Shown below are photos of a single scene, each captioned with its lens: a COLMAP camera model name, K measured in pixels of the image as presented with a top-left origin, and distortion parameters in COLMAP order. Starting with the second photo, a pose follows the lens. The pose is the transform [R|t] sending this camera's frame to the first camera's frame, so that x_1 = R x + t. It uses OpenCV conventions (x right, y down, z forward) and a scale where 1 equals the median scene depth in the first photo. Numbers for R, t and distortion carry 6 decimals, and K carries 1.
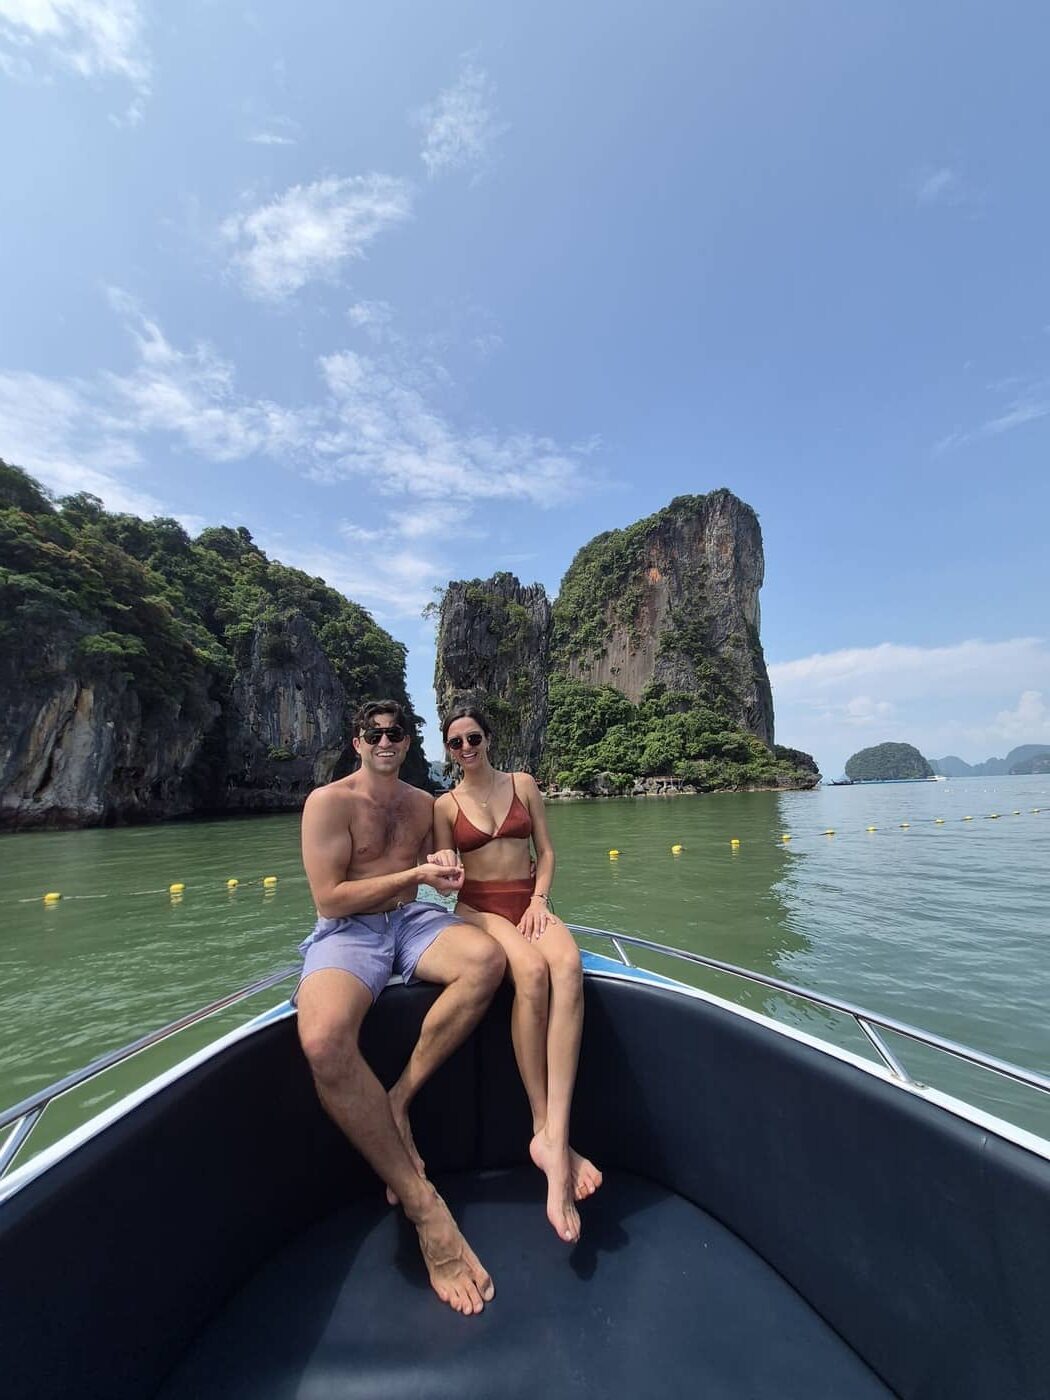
lens RADIAL K [[546.5, 0, 525.7], [0, 546.5, 723.6], [0, 0, 1]] dist [-0.001041, -0.003237]
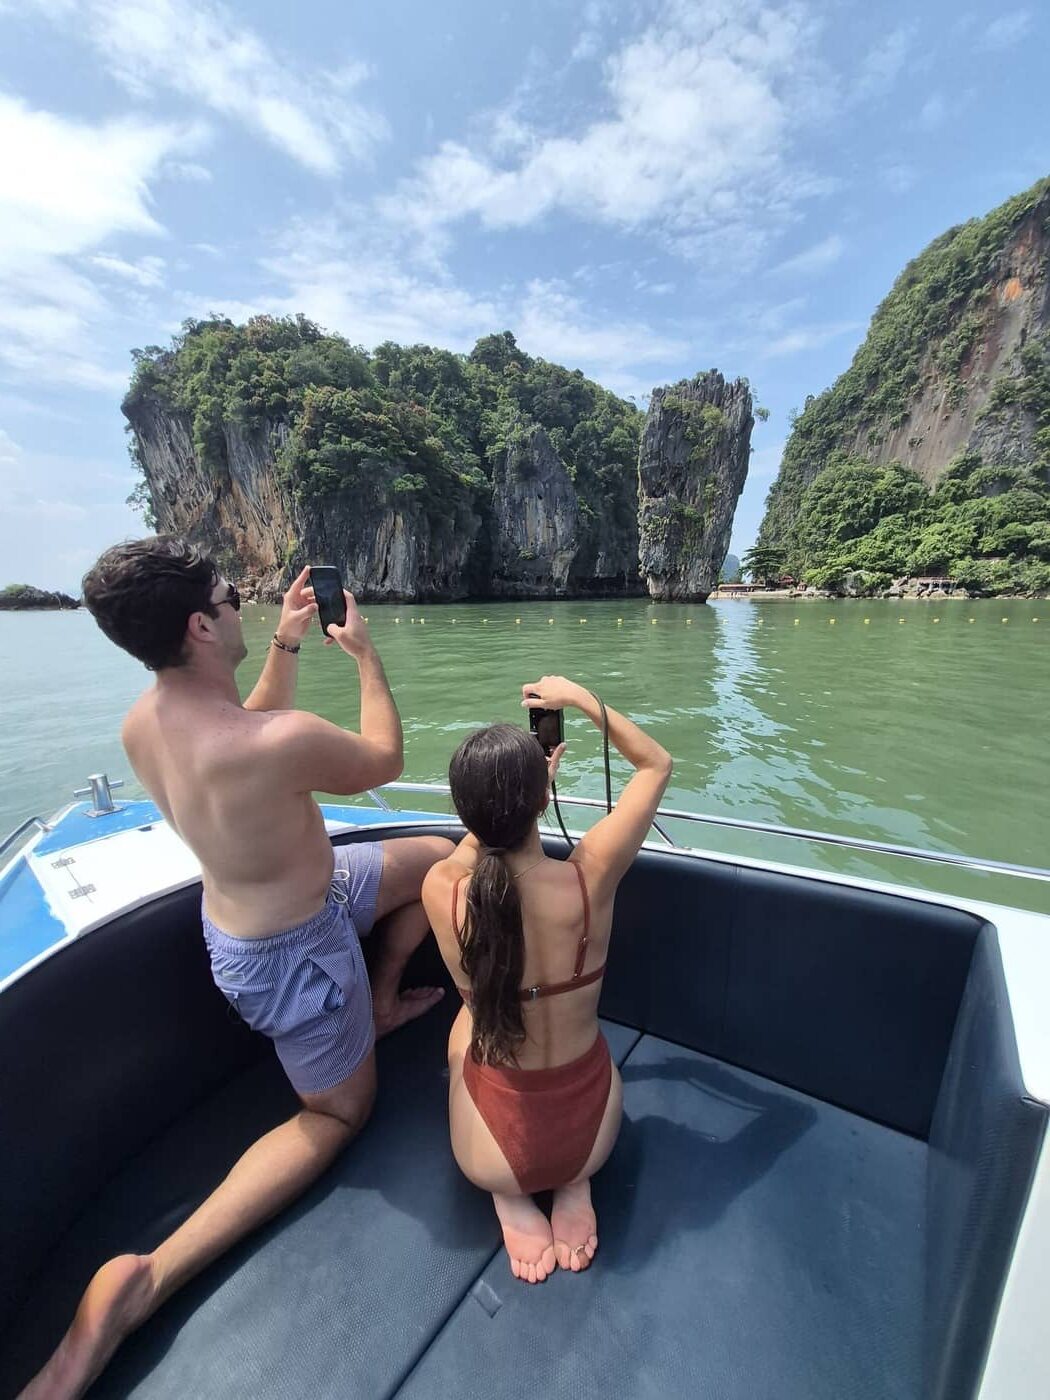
lens RADIAL K [[546.5, 0, 525.7], [0, 546.5, 723.6], [0, 0, 1]] dist [-0.001041, -0.003237]
pose [[0.874629, 0.146845, -0.462019, 0.121521], [0.032295, 0.933256, 0.357757, -0.019372], [0.483717, -0.327826, 0.811510, -0.109874]]
